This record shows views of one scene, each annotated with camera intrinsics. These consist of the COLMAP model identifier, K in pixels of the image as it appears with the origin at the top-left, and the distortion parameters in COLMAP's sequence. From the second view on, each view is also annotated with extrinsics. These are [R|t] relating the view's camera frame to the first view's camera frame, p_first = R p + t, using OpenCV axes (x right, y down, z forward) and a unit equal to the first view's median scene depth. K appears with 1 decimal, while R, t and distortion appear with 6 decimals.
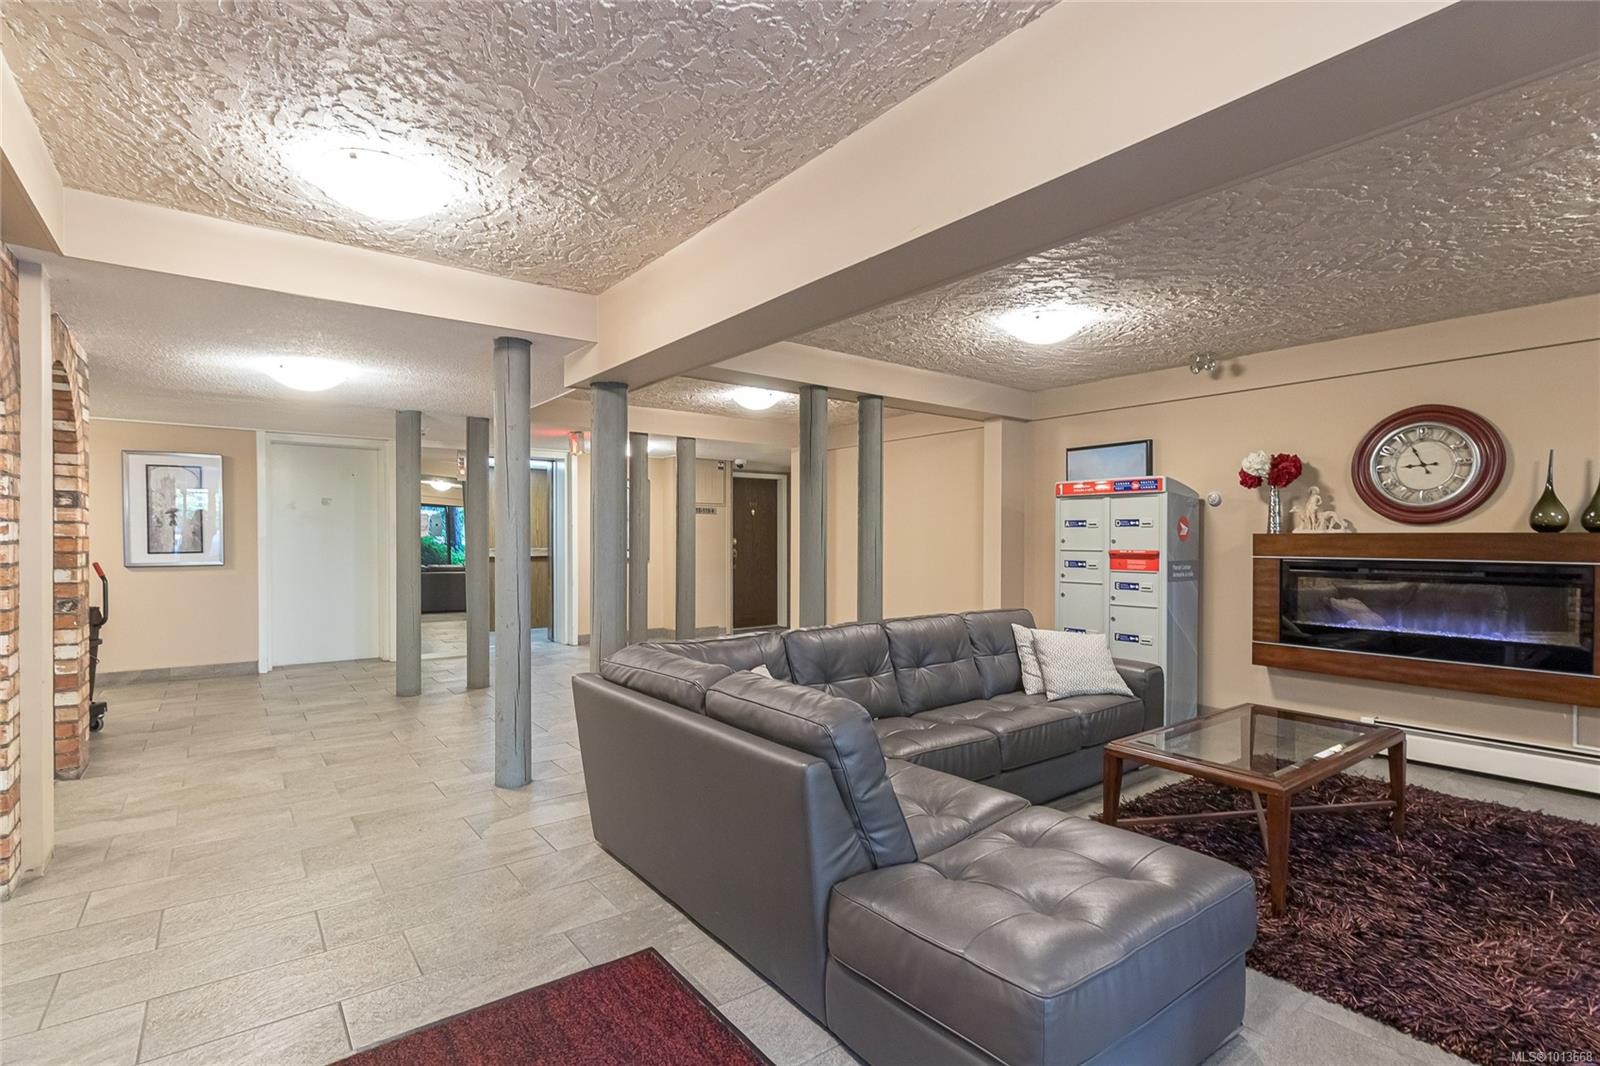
lens RADIAL K [[760.4, 0, 801.0], [0, 760.4, 541.7], [0, 0, 1]] dist [0.001451, -0.000588]
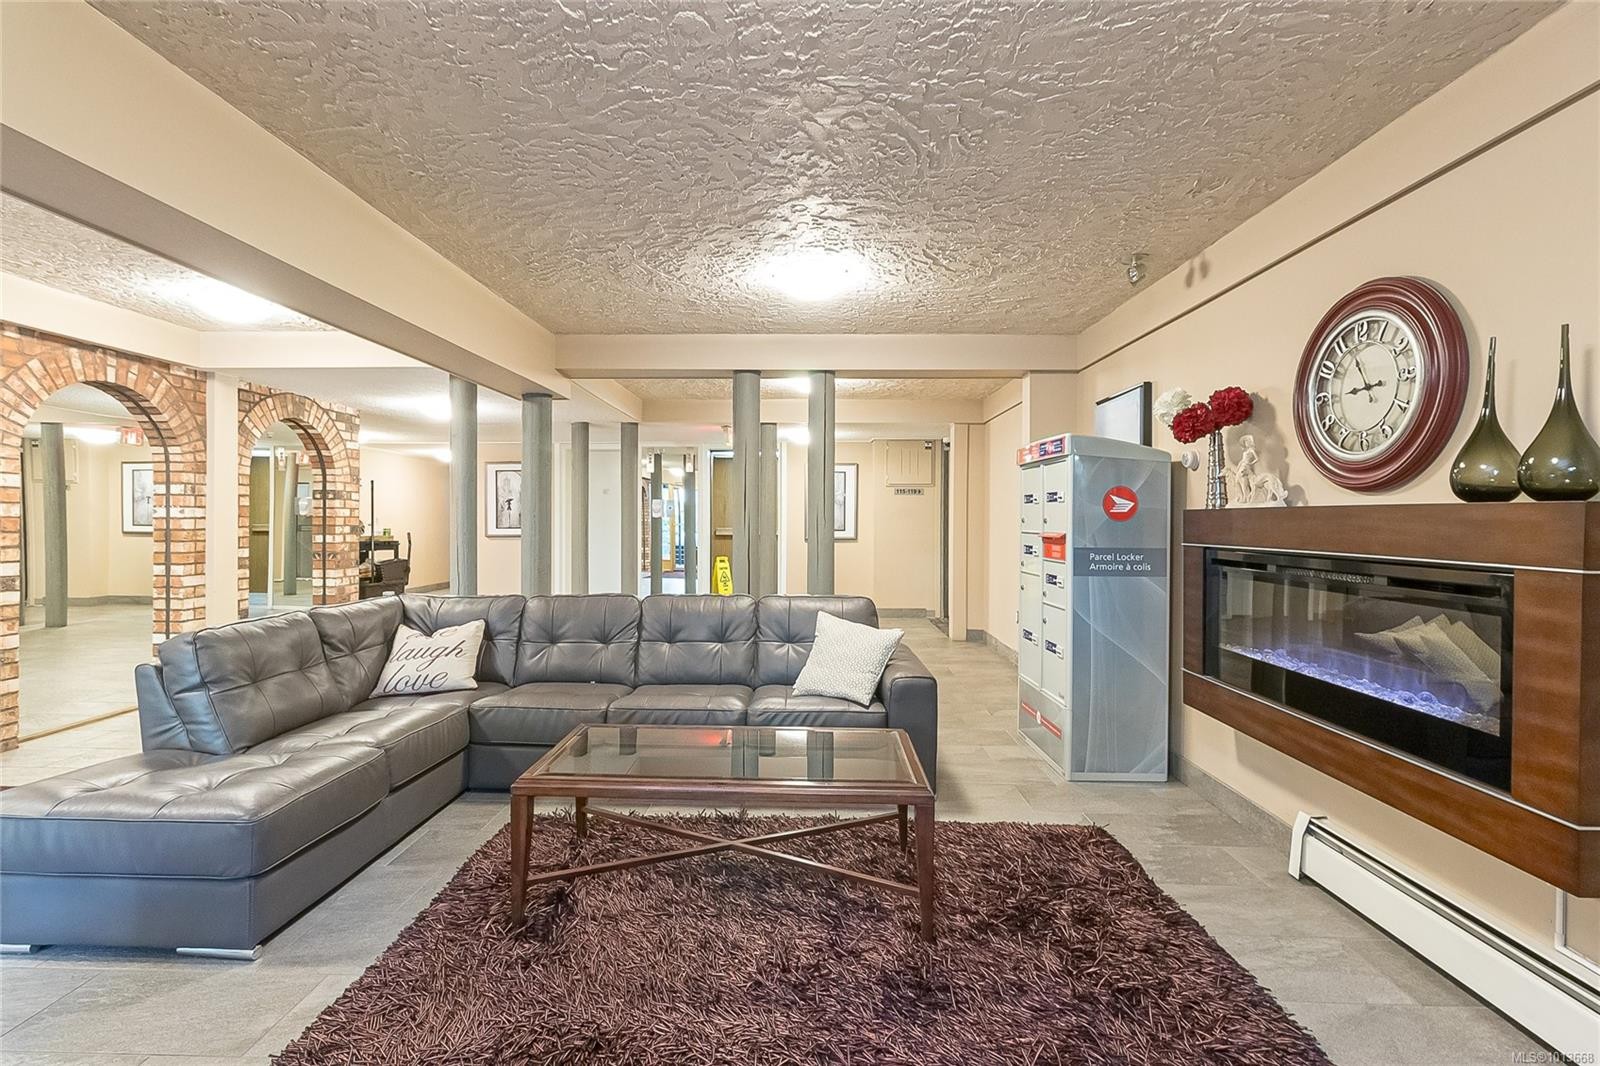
lens RADIAL K [[760.4, 0, 794.0], [0, 760.4, 527.4], [0, 0, 1]] dist [0.001451, -0.000588]
pose [[0.774599, 0.006863, -0.632416, 0.819894], [-0.004381, 0.999975, 0.005485, 0.003171], [0.632438, -0.001478, 0.774610, 0.275238]]
